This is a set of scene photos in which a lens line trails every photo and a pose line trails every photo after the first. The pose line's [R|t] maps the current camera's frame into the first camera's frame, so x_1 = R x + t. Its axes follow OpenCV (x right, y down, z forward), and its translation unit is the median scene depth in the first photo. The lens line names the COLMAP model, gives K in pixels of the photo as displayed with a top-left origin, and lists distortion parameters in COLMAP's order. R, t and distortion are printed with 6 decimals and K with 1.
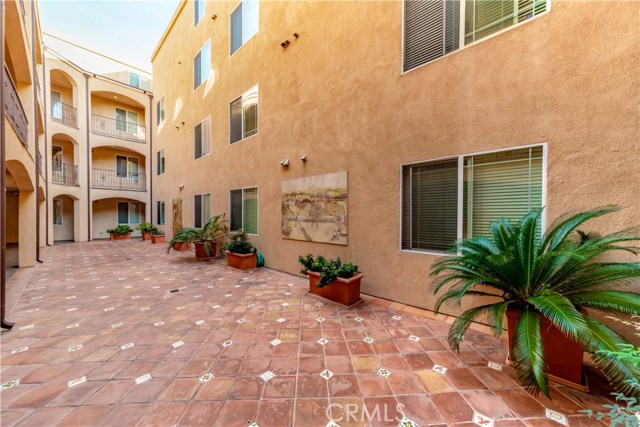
lens RADIAL K [[223.7, 0, 324.0], [0, 223.7, 214.7], [0, 0, 1]] dist [0.000362, 0.000240]
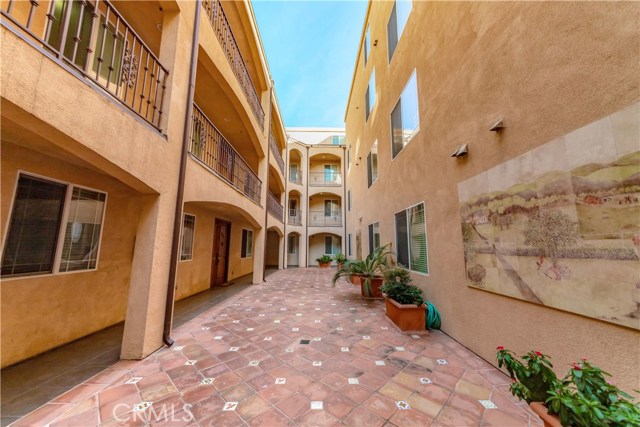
lens RADIAL K [[223.7, 0, 324.0], [0, 223.7, 214.7], [0, 0, 1]] dist [0.000362, 0.000240]
pose [[0.675619, -0.107083, -0.729433, -0.008455], [-0.001134, 0.989243, -0.146274, 0.014322], [0.737250, 0.099653, 0.668230, 0.367667]]
